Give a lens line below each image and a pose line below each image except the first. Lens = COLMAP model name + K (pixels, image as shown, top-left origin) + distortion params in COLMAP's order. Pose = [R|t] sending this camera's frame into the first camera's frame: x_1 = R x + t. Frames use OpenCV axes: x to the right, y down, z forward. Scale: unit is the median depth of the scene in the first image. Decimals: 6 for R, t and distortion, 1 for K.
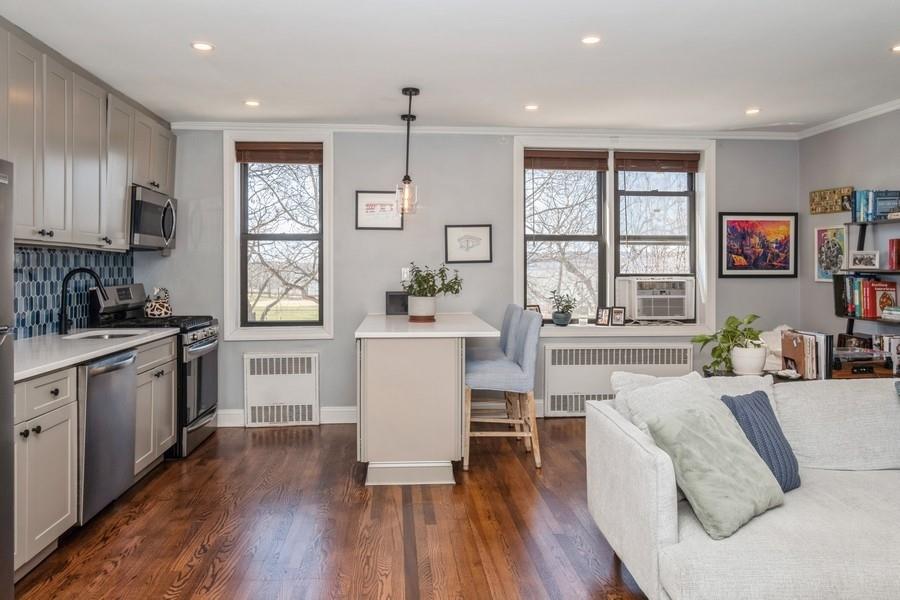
lens RADIAL K [[636.7, 0, 449.2], [0, 636.7, 264.0], [0, 0, 1]] dist [-0.000891, 0.005765]
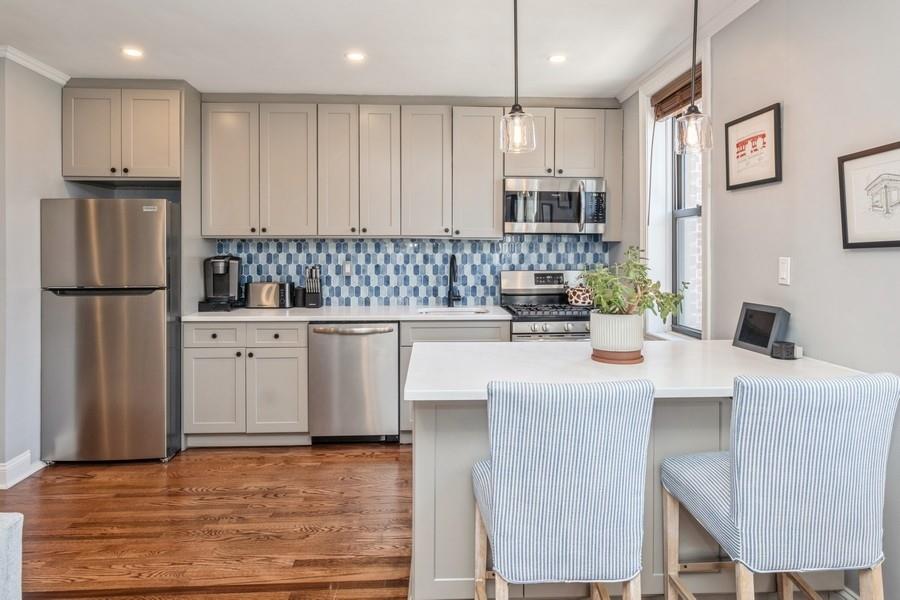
lens RADIAL K [[560.2, 0, 448.9], [0, 560.2, 253.0], [0, 0, 1]] dist [0.000629, 0.001462]
pose [[-0.034513, 0.005907, -0.999387, 0.406190], [0.006260, 0.999964, 0.005694, -0.002121], [0.999385, -0.006059, -0.034549, 0.834596]]
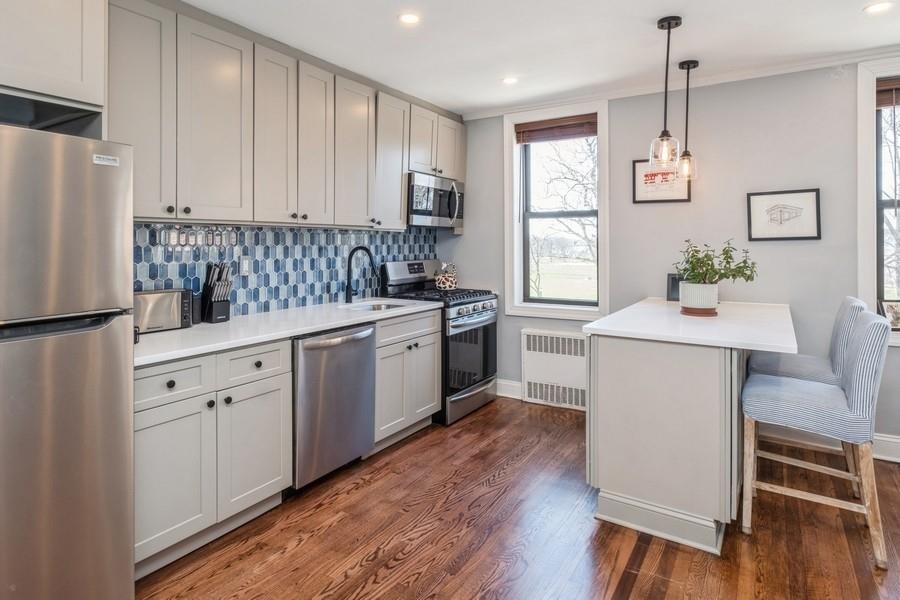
lens RADIAL K [[509.6, 0, 450.0], [0, 509.6, 239.0], [0, 0, 1]] dist [-0.003008, 0.001288]
pose [[0.798464, -0.003638, -0.602031, 0.087950], [0.003445, 0.999993, -0.001474, -0.003870], [0.602033, -0.000897, 0.798471, 0.292108]]
